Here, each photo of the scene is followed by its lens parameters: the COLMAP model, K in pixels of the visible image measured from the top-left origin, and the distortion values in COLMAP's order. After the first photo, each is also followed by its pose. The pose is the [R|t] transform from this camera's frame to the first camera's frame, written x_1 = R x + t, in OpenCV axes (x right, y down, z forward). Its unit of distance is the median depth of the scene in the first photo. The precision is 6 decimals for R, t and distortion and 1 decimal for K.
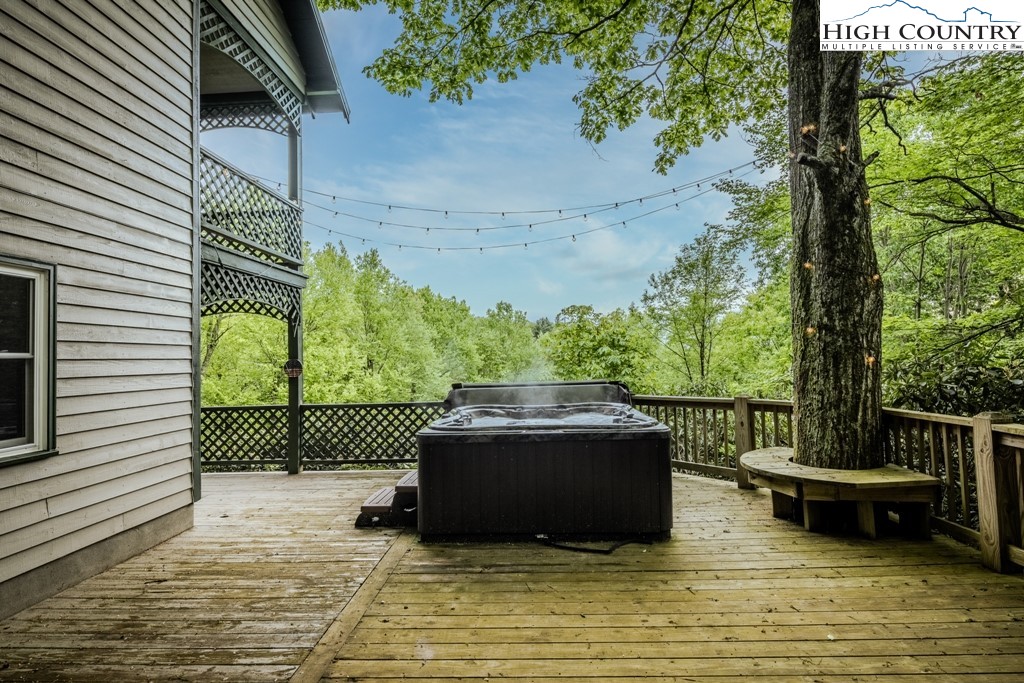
lens RADIAL K [[508.6, 0, 512.4], [0, 508.6, 345.0], [0, 0, 1]] dist [0.000366, -0.000902]
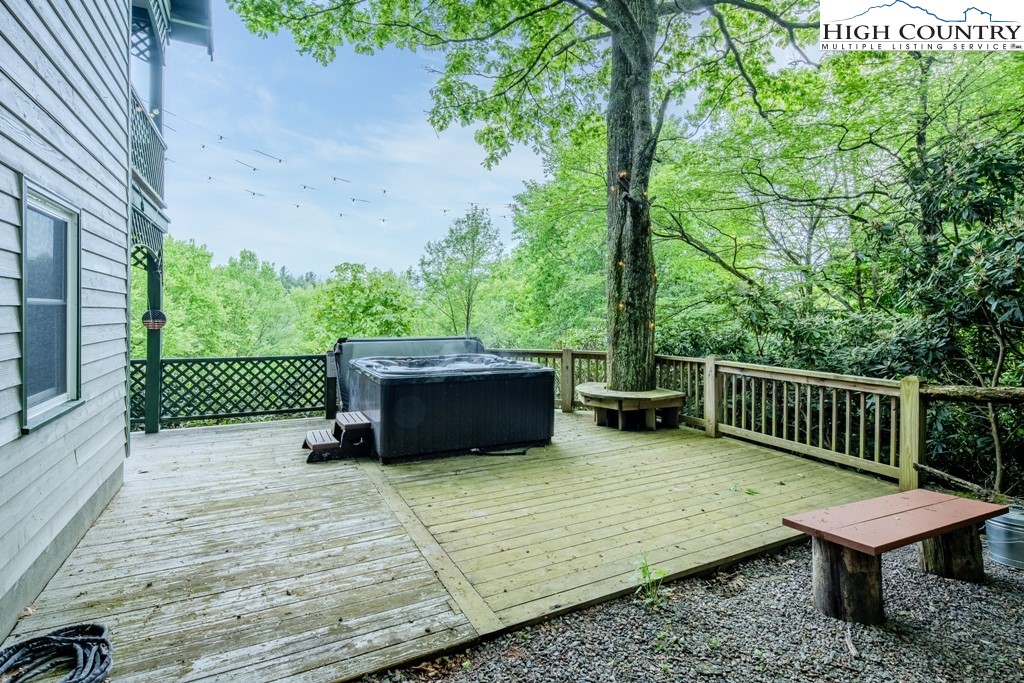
lens RADIAL K [[508.6, 0, 513.3], [0, 508.6, 324.4], [0, 0, 1]] dist [0.000366, -0.000902]
pose [[0.861407, 0.023650, 0.507365, -0.506727], [-0.044591, 0.998580, 0.029159, -0.001967], [-0.505955, -0.047742, 0.861238, -0.189251]]
